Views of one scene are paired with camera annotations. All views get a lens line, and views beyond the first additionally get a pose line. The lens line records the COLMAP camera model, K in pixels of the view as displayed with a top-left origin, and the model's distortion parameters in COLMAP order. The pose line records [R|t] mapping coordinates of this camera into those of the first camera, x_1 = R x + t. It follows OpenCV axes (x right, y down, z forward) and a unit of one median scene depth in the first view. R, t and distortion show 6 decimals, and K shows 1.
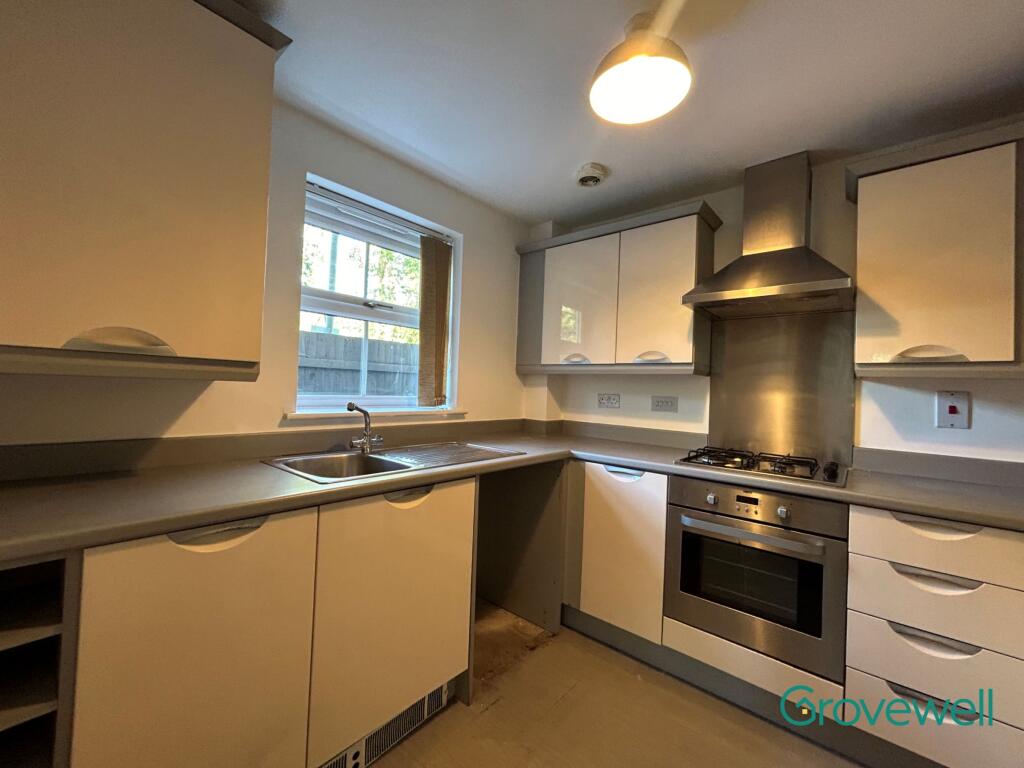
lens RADIAL K [[415.8, 0, 512.0], [0, 415.8, 384.0], [0, 0, 1]] dist [-0.000328, -0.000014]
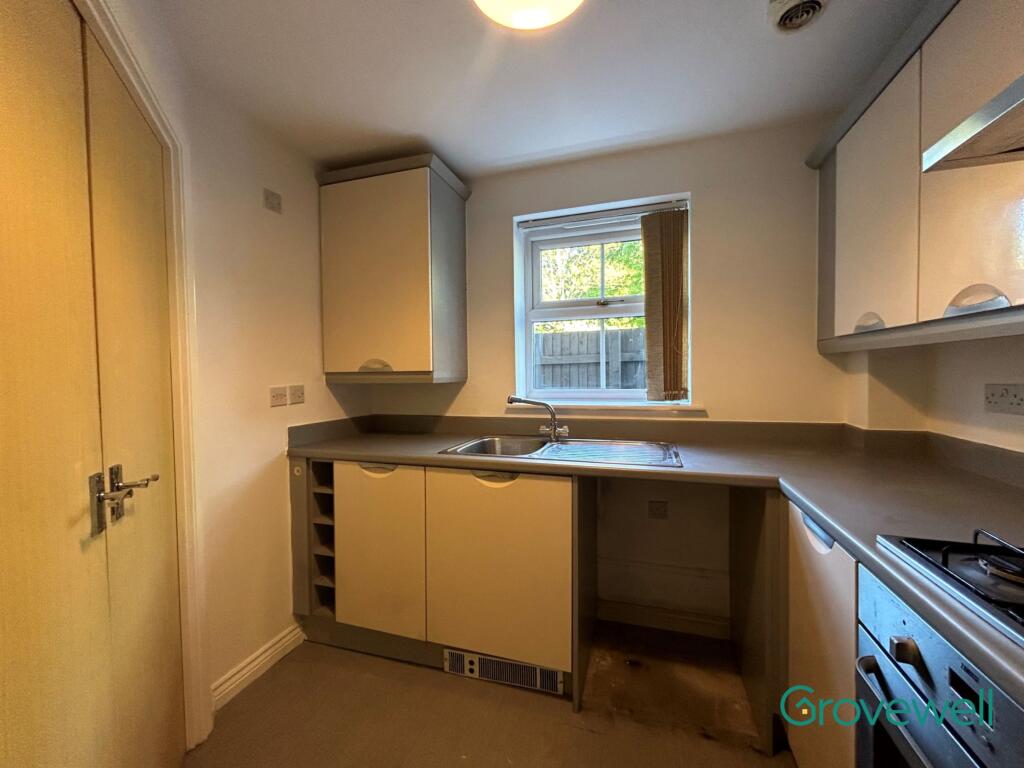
lens RADIAL K [[415.8, 0, 512.0], [0, 415.8, 384.0], [0, 0, 1]] dist [-0.000328, -0.000014]
pose [[0.374674, -0.013186, -0.927063, 0.579677], [0.038047, 0.999275, 0.001163, 0.004432], [0.926376, -0.035707, 0.374904, 0.412972]]
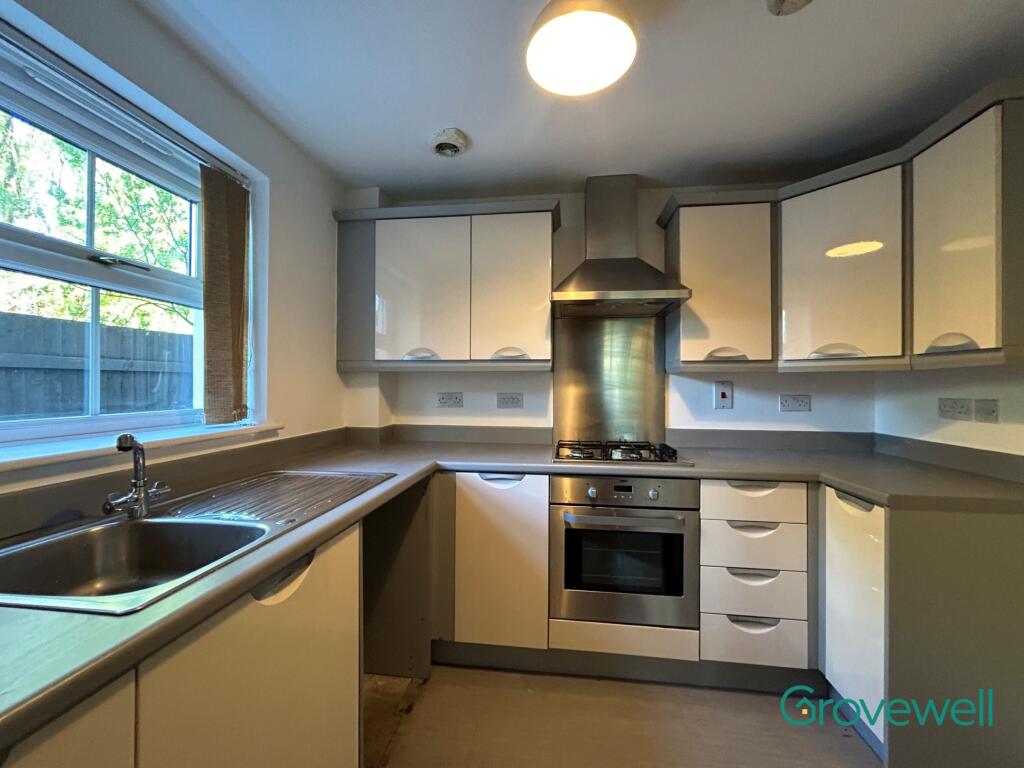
lens RADIAL K [[415.8, 0, 512.0], [0, 415.8, 384.0], [0, 0, 1]] dist [-0.000328, -0.000014]
pose [[0.836023, -0.032792, 0.547713, -0.197735], [0.022148, 0.999416, 0.026029, -0.019460], [-0.548247, -0.009630, 0.836261, 0.202323]]
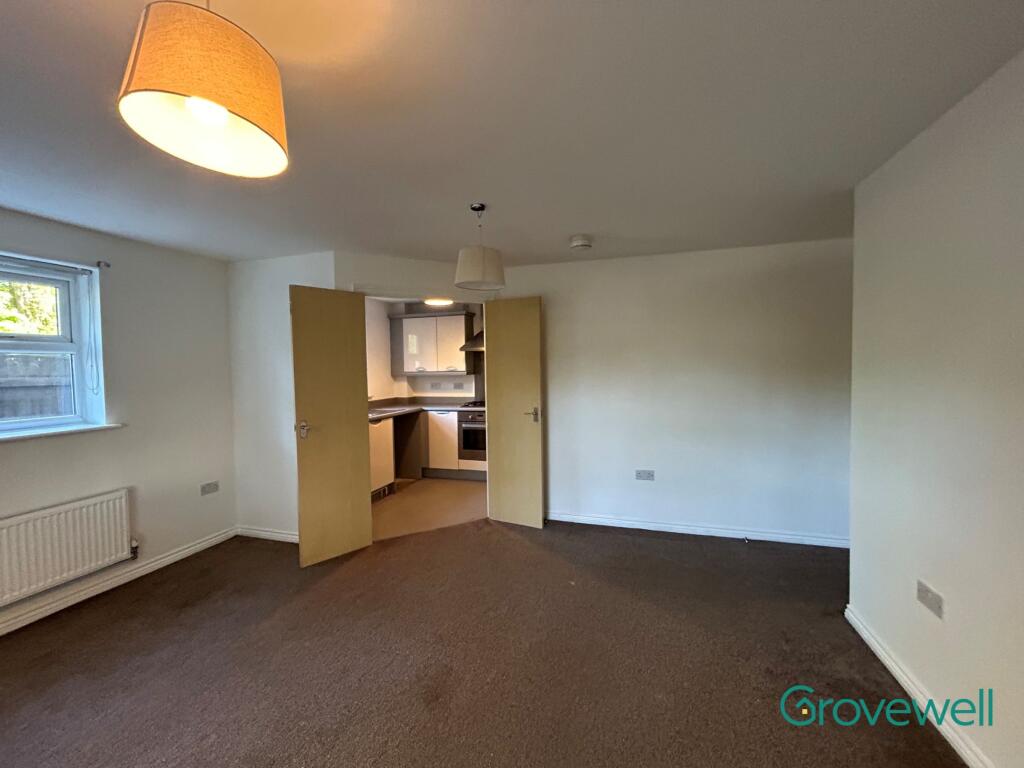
lens RADIAL K [[415.8, 0, 512.0], [0, 415.8, 384.0], [0, 0, 1]] dist [-0.000328, -0.000014]
pose [[0.914524, -0.068309, 0.398722, -0.364302], [0.047145, 0.996921, 0.062660, -0.118221], [-0.401775, -0.038507, 0.914929, -1.559842]]
